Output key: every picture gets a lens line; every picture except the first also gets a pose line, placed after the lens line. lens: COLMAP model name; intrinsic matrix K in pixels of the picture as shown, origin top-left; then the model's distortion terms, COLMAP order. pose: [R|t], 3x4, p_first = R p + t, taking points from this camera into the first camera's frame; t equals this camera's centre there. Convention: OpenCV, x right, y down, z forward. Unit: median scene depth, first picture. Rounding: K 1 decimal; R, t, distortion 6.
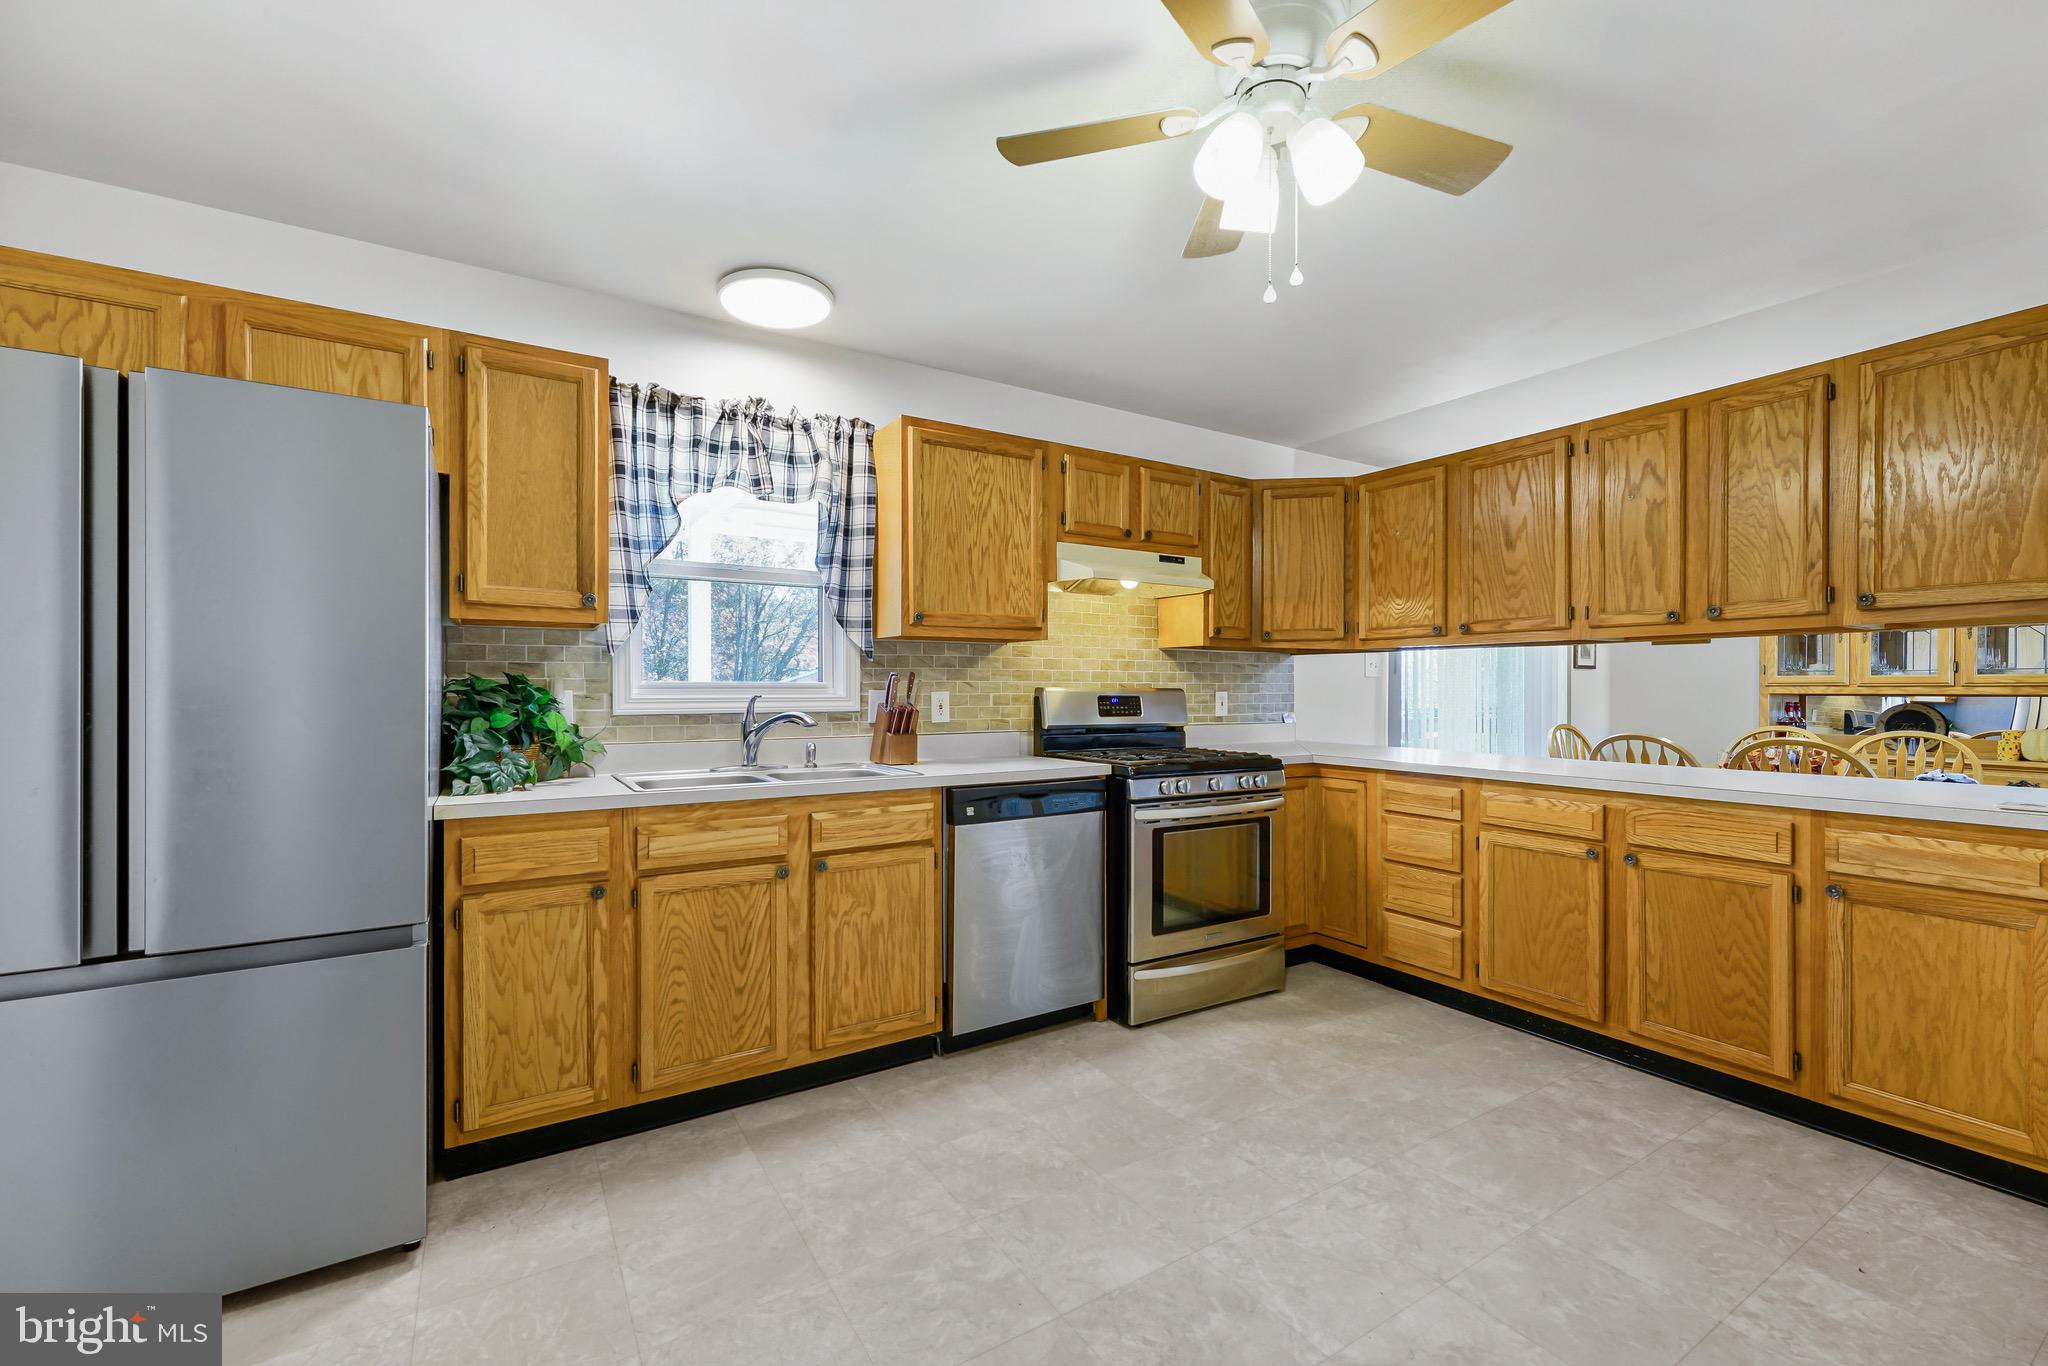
lens RADIAL K [[841.5, 0, 1025.5], [0, 841.5, 688.5], [0, 0, 1]] dist [0.001574, 0.000085]
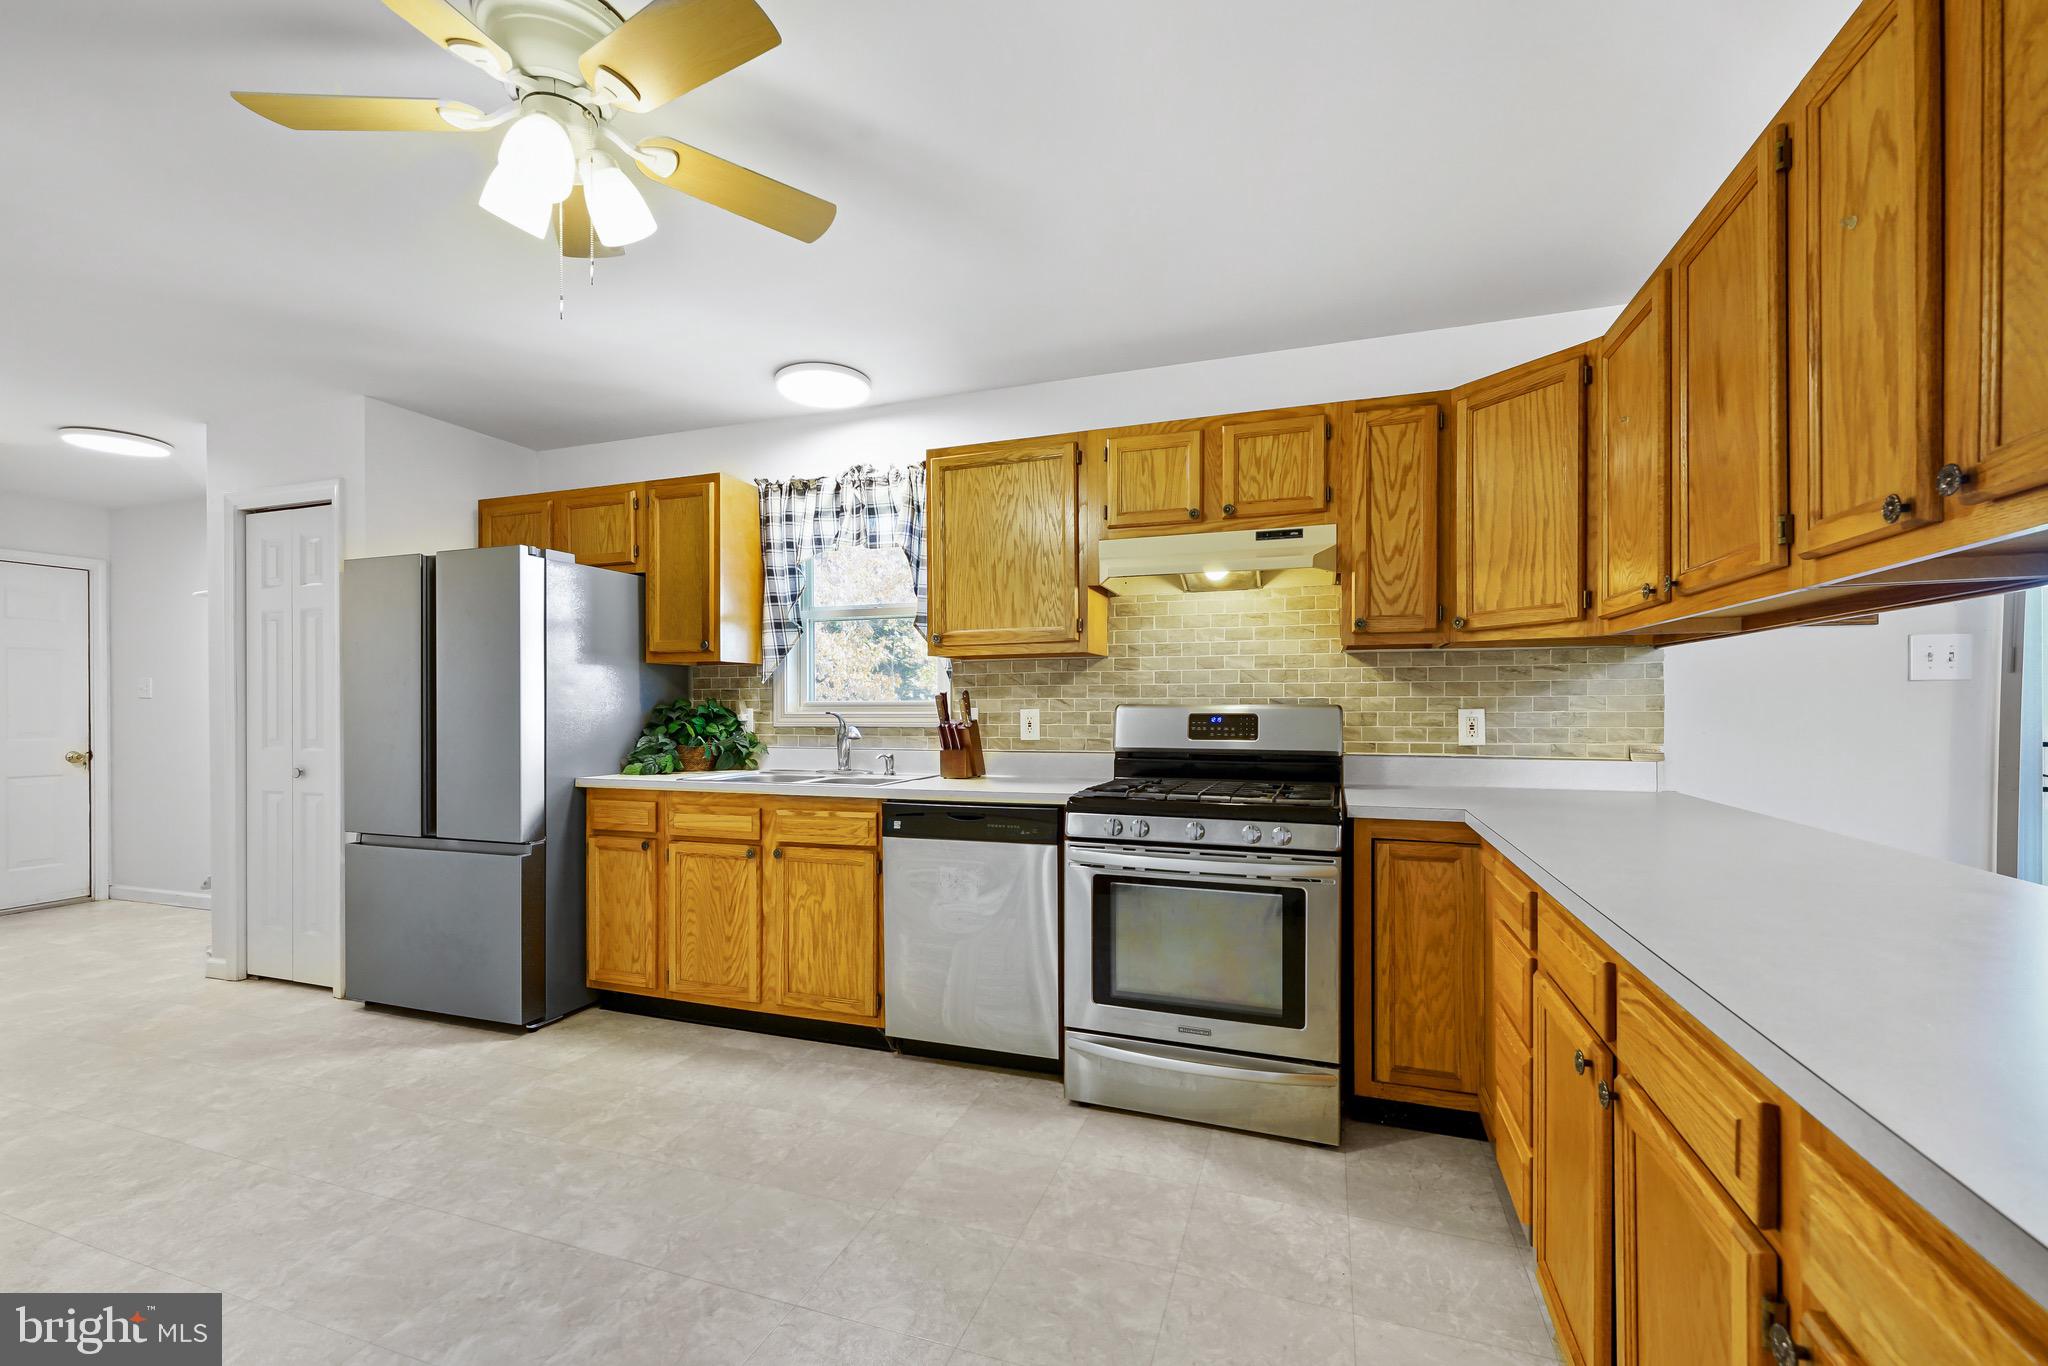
lens RADIAL K [[830.0, 0, 1026.8], [0, 830.0, 707.6], [0, 0, 1]] dist [0.000431, 0.000087]
pose [[0.632022, -0.001473, -0.774949, 0.773681], [0.003419, 0.999994, 0.000888, 0.001126], [0.774943, -0.003211, 0.632023, 0.446491]]
